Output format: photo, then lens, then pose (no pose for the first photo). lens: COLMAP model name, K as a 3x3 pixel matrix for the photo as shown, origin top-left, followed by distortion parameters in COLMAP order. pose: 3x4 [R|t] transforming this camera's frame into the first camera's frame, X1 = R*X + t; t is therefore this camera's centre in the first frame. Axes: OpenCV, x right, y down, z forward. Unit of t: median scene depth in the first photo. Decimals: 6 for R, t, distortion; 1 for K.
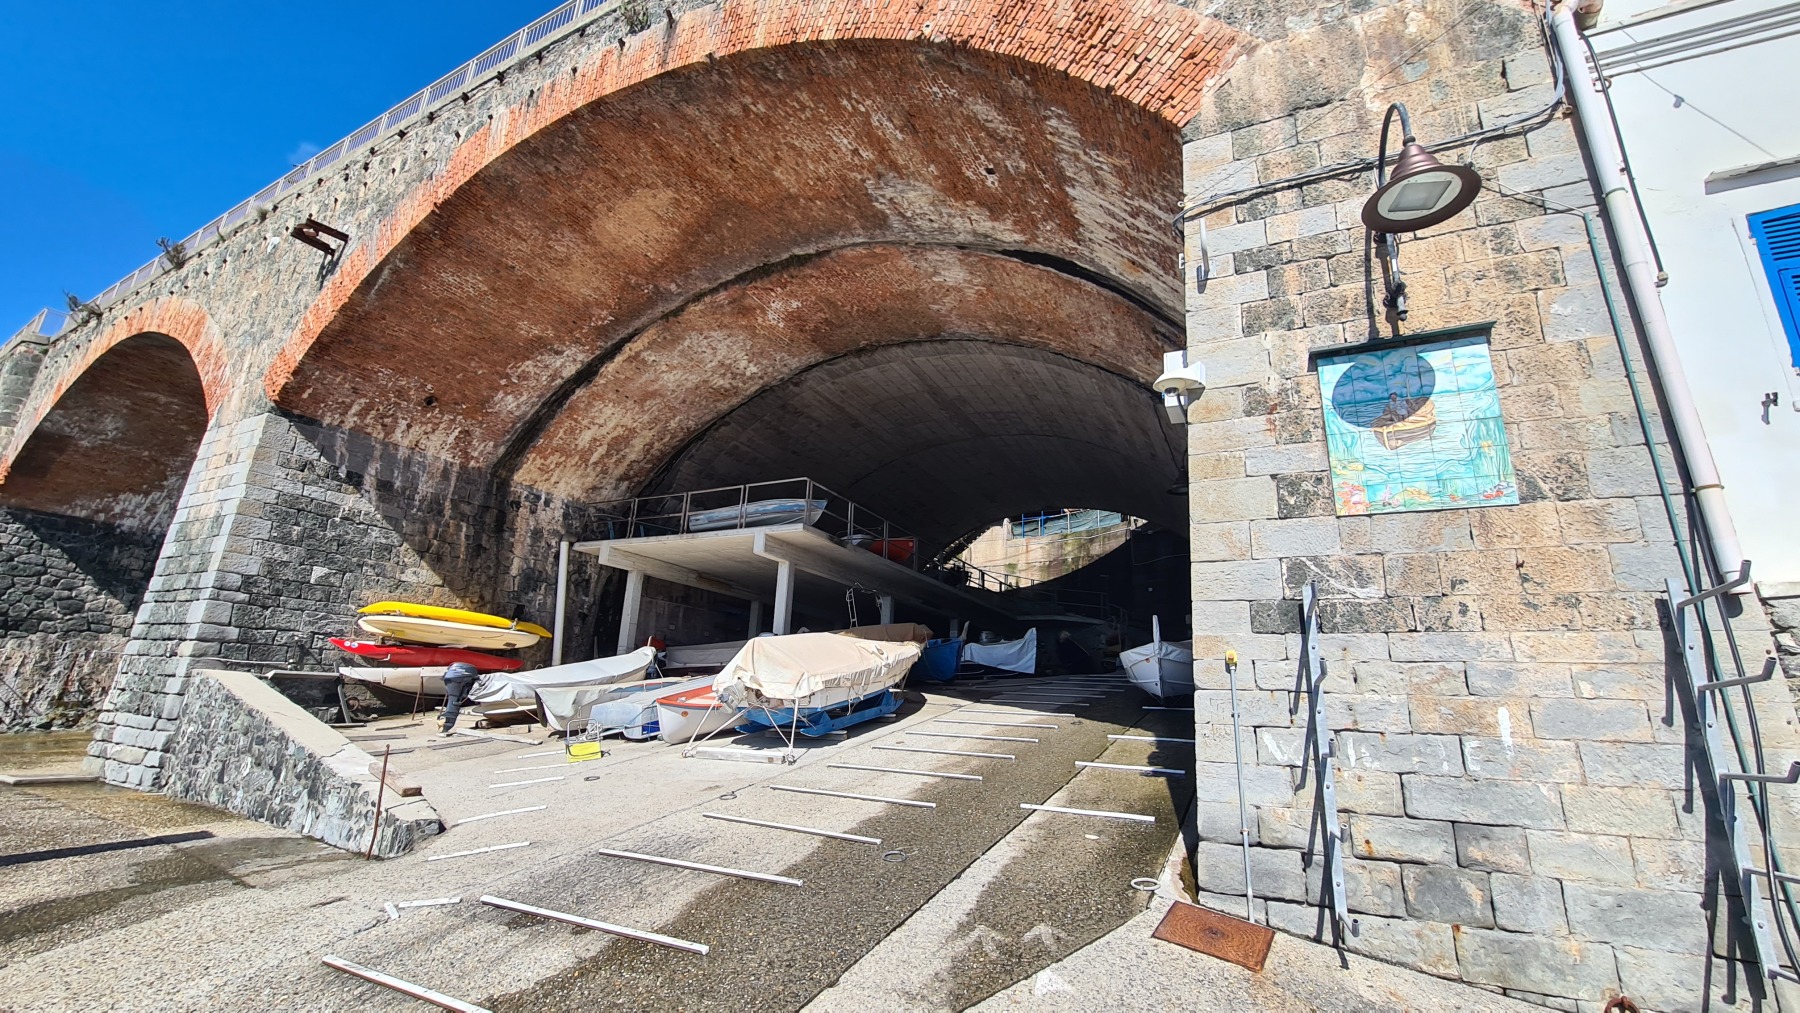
lens RADIAL K [[708.4, 0, 894.8], [0, 708.4, 511.5], [0, 0, 1]] dist [0.001068, -0.004561]
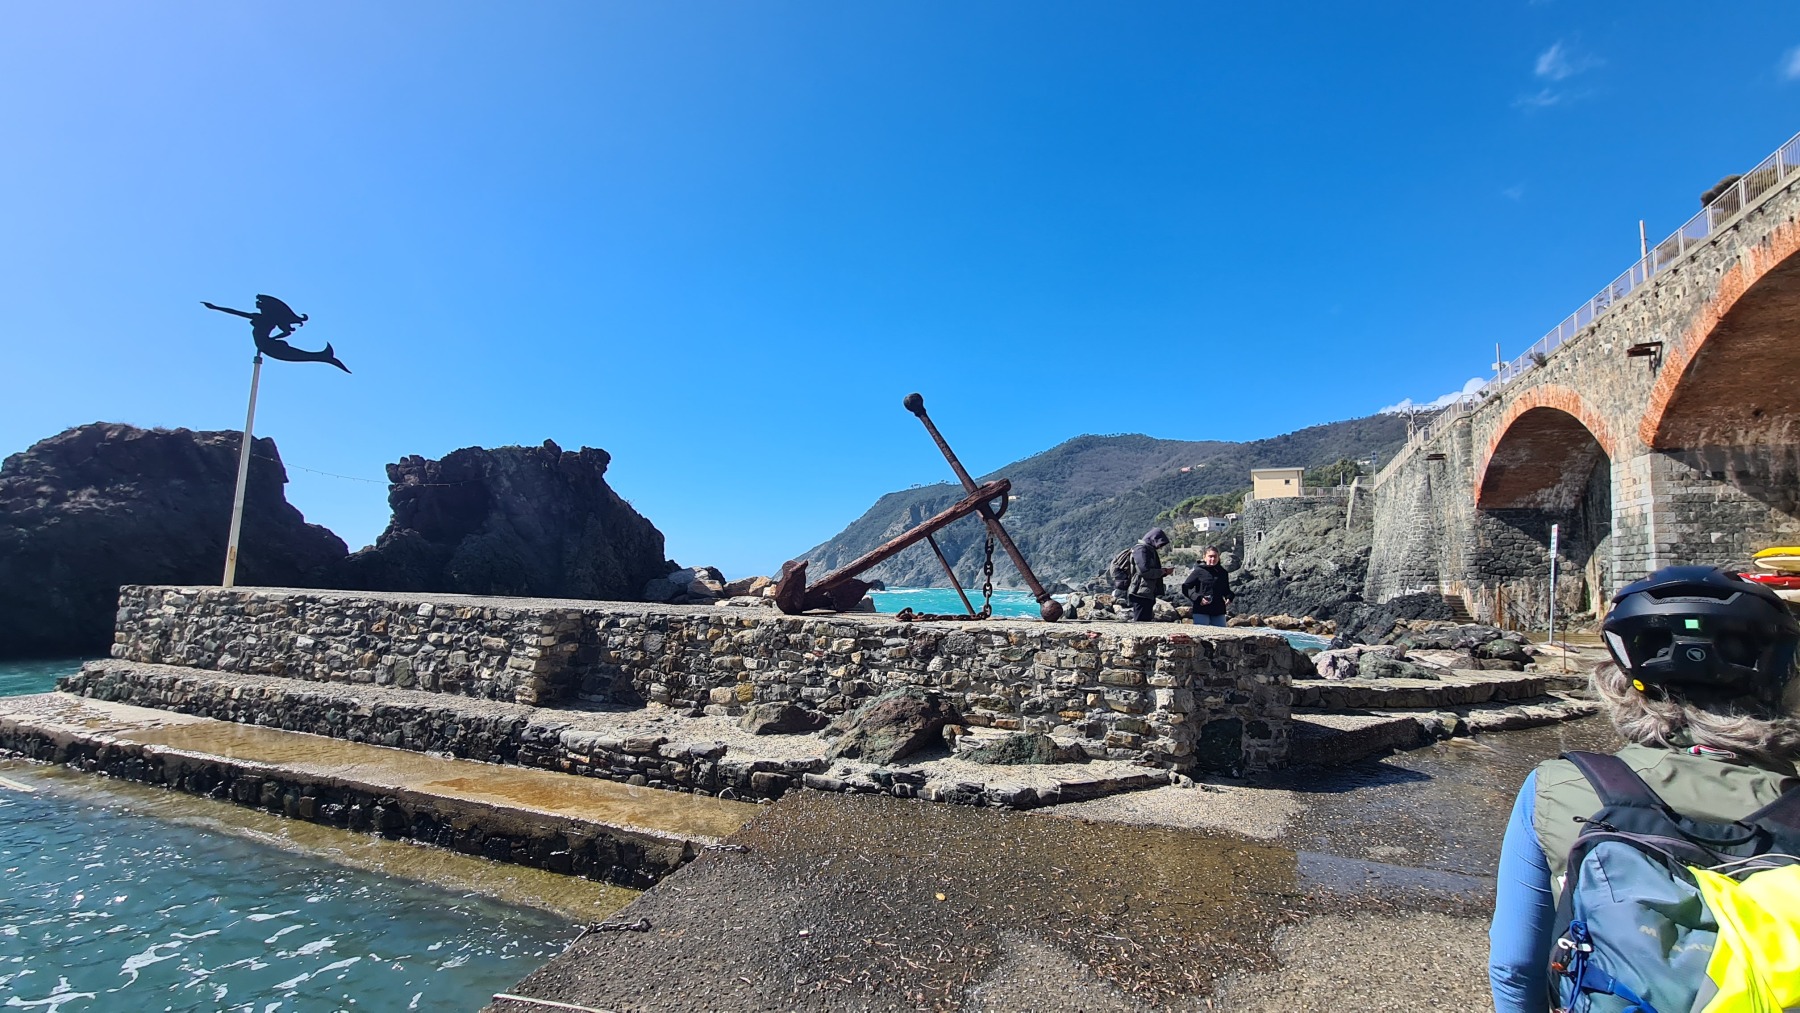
lens RADIAL K [[708.4, 0, 894.8], [0, 708.4, 511.5], [0, 0, 1]] dist [0.001068, -0.004561]
pose [[0.051639, -0.137480, -0.989157, 0.738722], [0.238185, 0.963591, -0.121492, -0.229014], [0.969846, -0.229328, 0.082505, -1.005129]]
